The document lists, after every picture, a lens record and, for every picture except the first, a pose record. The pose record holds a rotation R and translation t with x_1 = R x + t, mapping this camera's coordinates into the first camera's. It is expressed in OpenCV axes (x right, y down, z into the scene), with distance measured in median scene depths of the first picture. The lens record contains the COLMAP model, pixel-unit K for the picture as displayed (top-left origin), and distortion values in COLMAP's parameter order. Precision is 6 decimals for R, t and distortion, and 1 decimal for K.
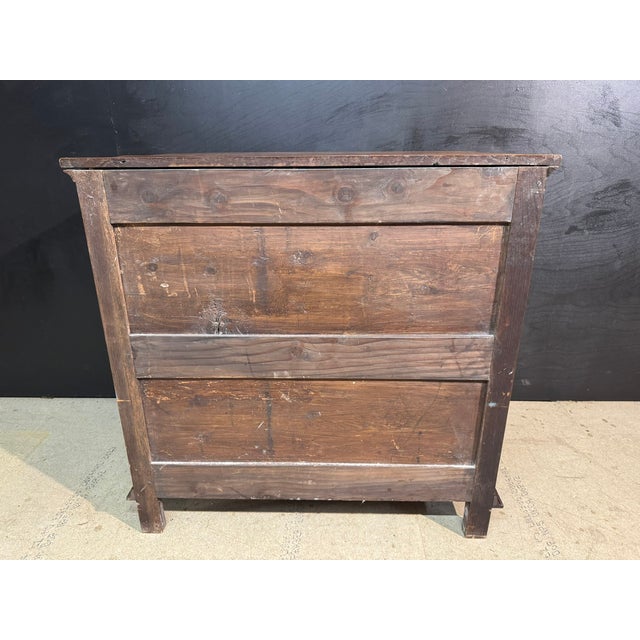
lens RADIAL K [[427.3, 0, 310.5], [0, 427.3, 310.8], [0, 0, 1]] dist [0.039879, -0.049037]
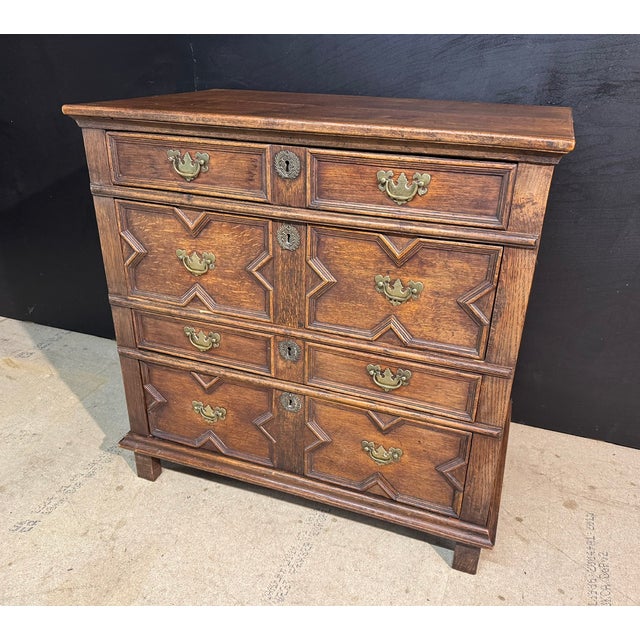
lens RADIAL K [[529.3, 0, 327.2], [0, 529.3, 316.2], [0, 0, 1]] dist [0.046775, -0.058775]
pose [[0.953310, 0.155488, -0.258889, 0.168768], [-0.126993, 0.984189, 0.123472, -0.074050], [0.273994, -0.084830, 0.957983, -0.009271]]
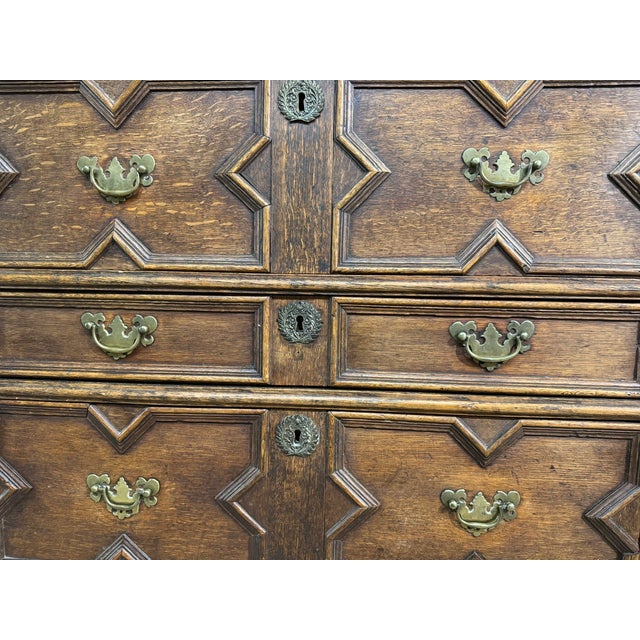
lens RADIAL K [[427.3, 0, 323.1], [0, 427.3, 318.7], [0, 0, 1]] dist [0.039879, -0.049037]
pose [[0.999208, 0.032835, -0.022458, -0.045804], [-0.037190, 0.971429, -0.234397, 0.148340], [0.014120, 0.235047, 0.971881, 0.375043]]
